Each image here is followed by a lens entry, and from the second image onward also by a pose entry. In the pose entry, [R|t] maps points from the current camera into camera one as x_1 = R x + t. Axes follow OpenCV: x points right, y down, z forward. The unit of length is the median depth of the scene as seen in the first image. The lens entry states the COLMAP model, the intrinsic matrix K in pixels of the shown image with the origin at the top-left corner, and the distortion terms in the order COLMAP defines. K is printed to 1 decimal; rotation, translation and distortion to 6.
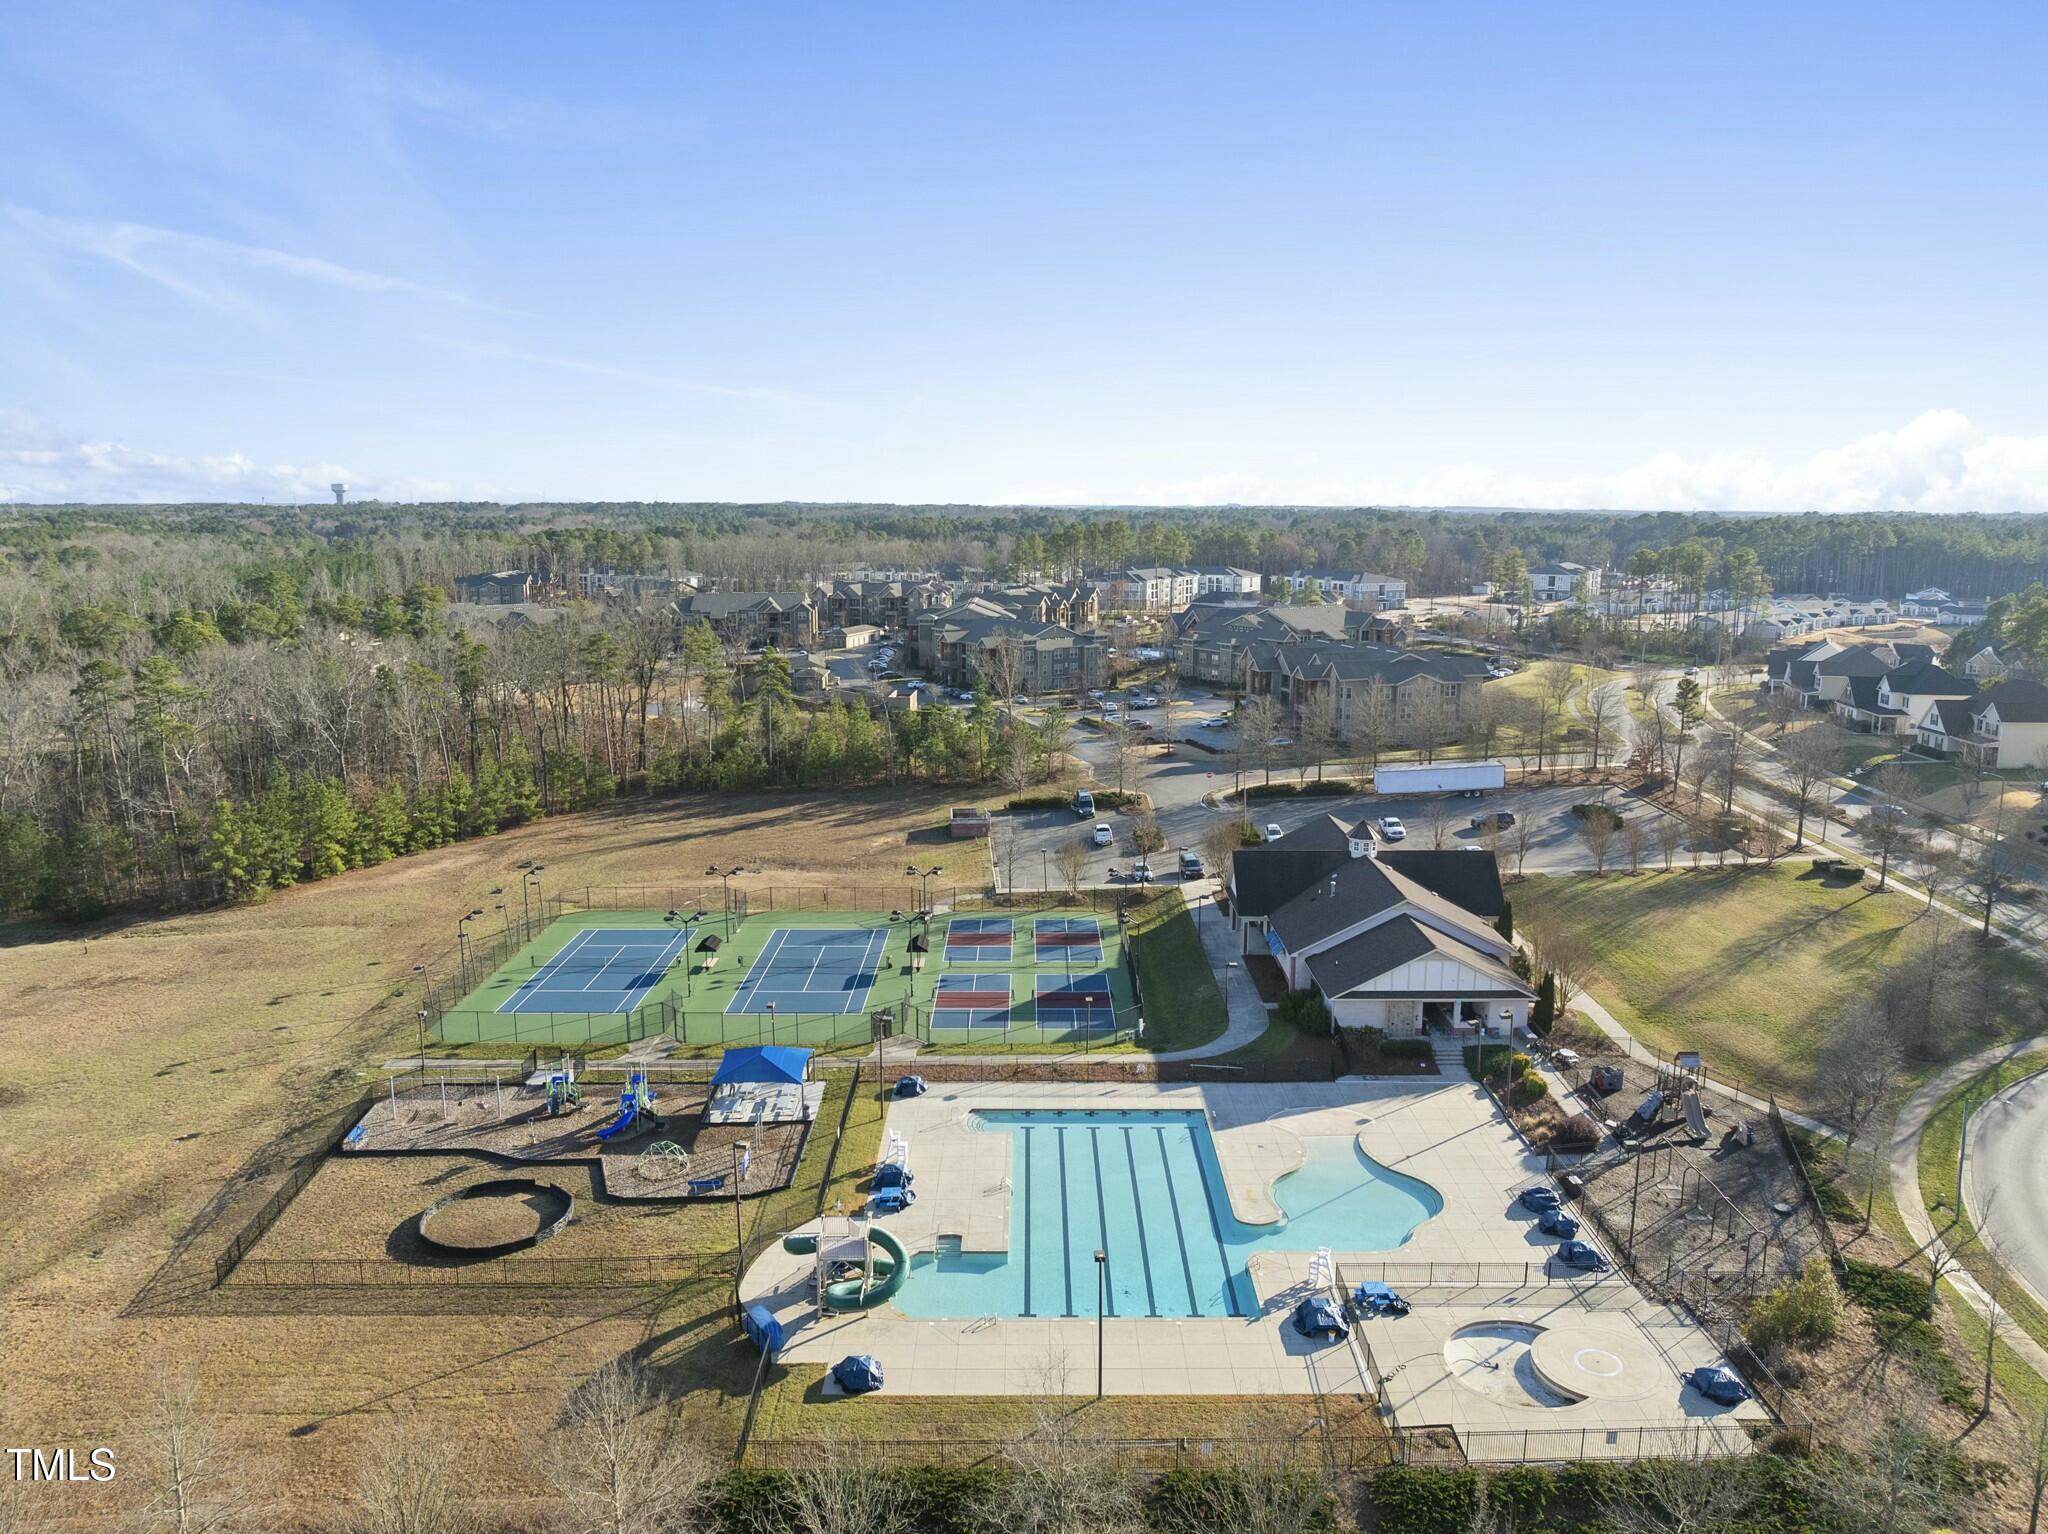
lens RADIAL K [[1455.4, 0, 1024.0], [0, 1455.4, 767.0], [0, 0, 1]] dist [-0.037174, -0.001676]
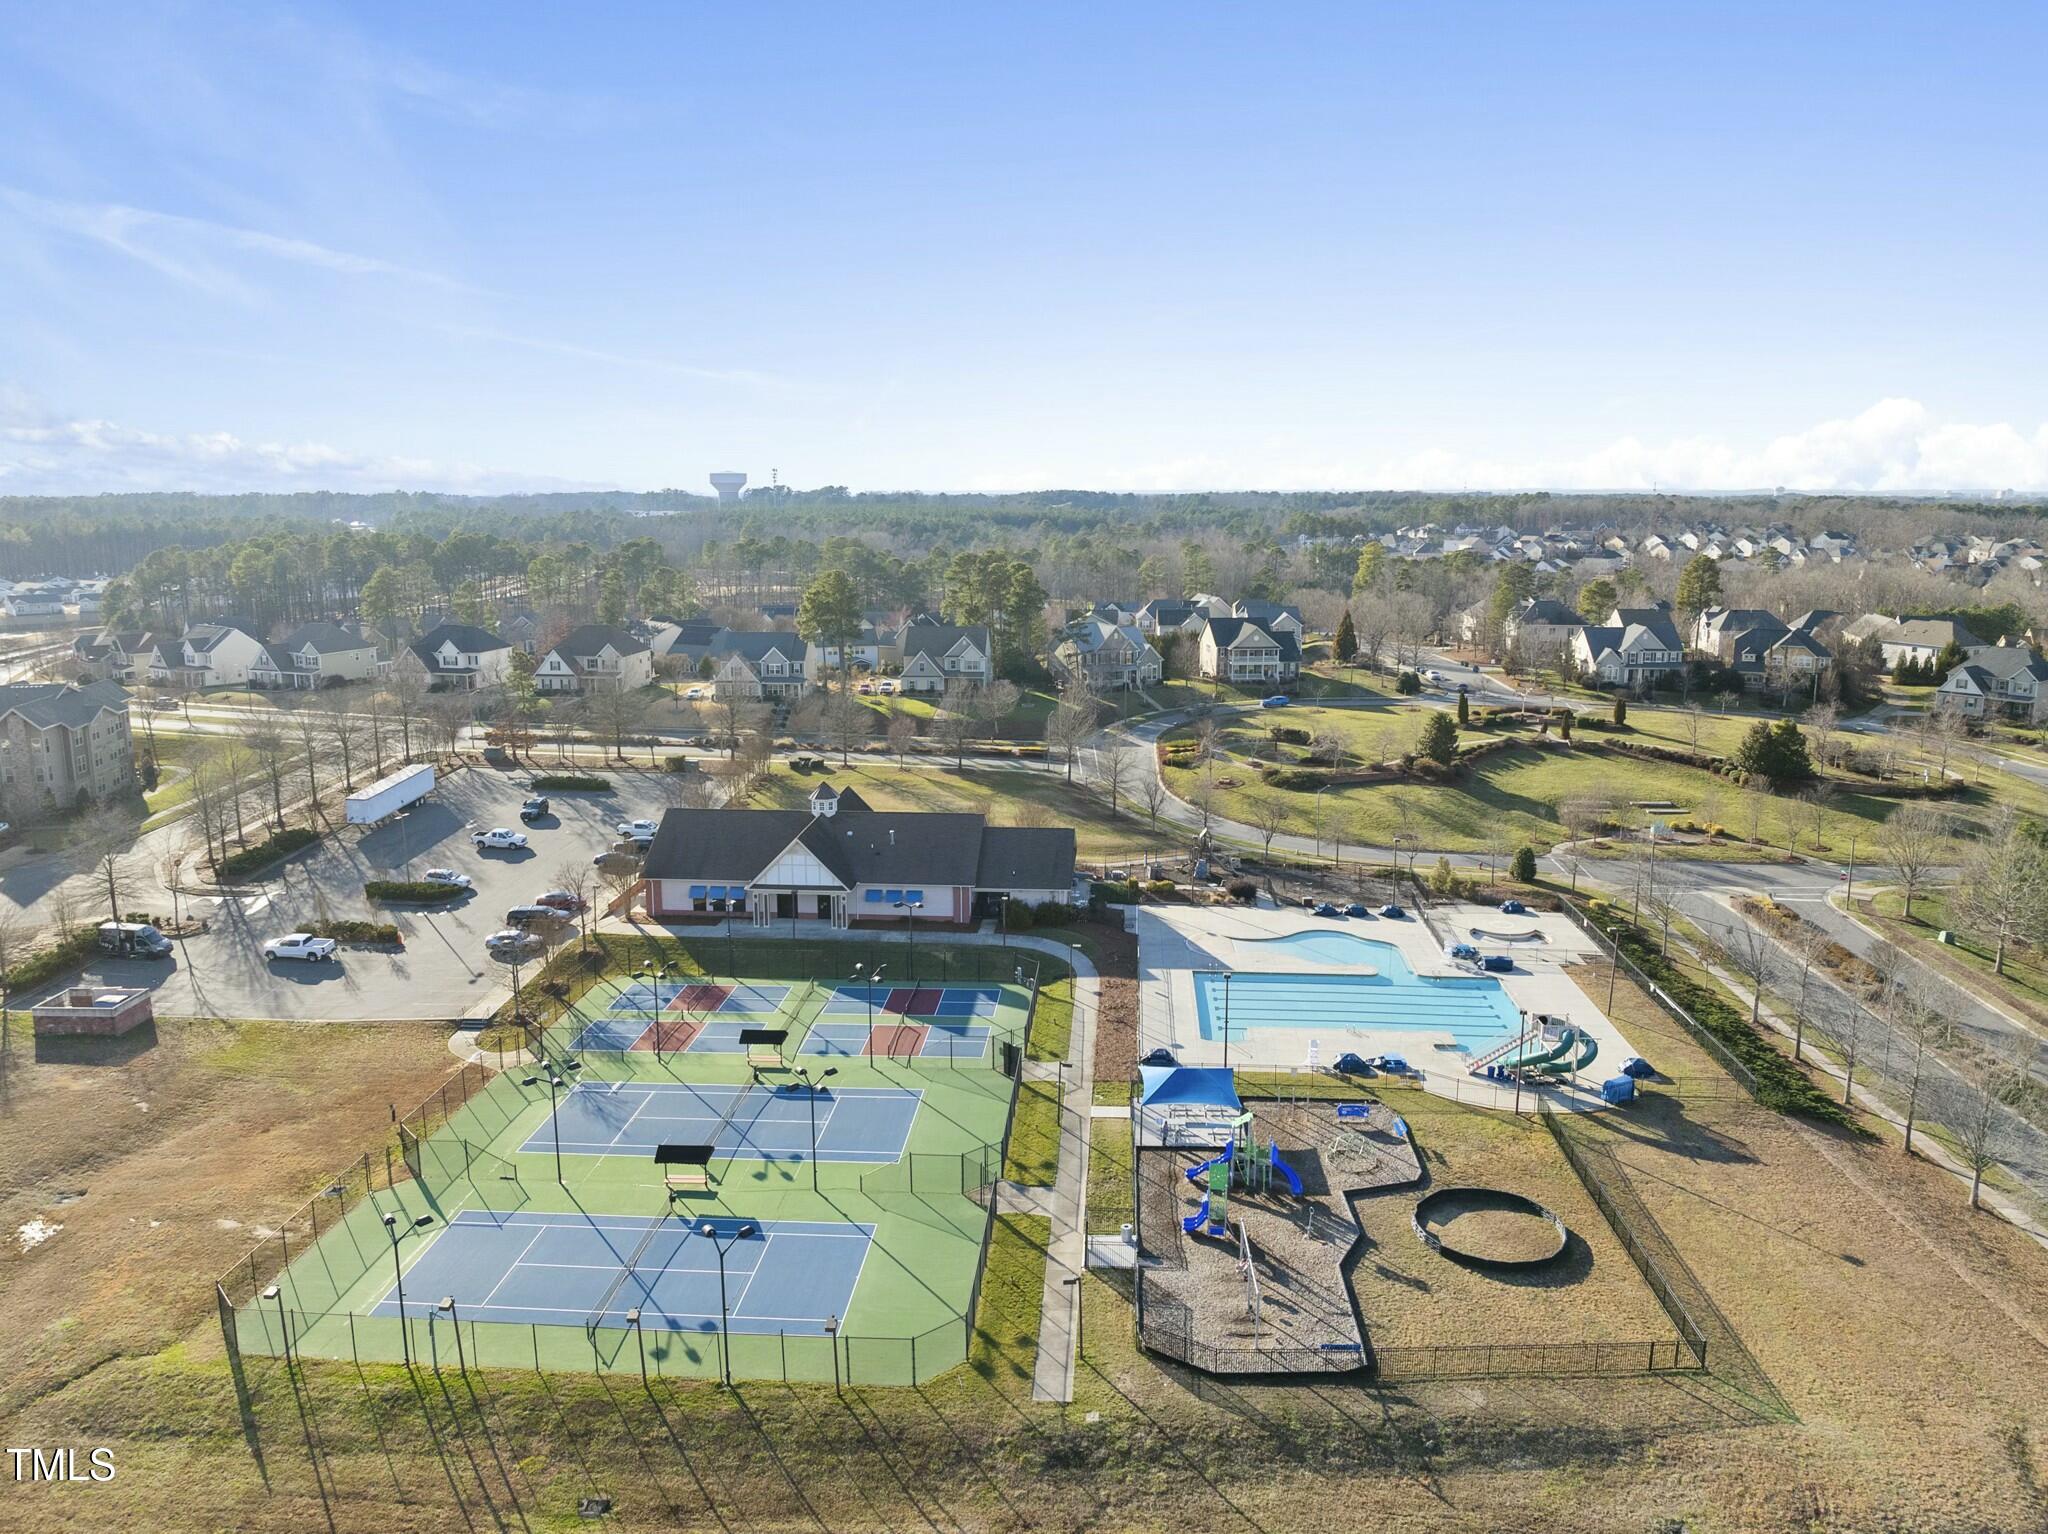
lens RADIAL K [[1455.4, 0, 1024.0], [0, 1455.4, 767.0], [0, 0, 1]] dist [-0.037174, -0.001676]
pose [[0.066315, -0.188750, 0.979784, -1.074090], [0.180078, 0.968085, 0.174308, -0.180214], [-0.981414, 0.164879, 0.098188, 0.973142]]
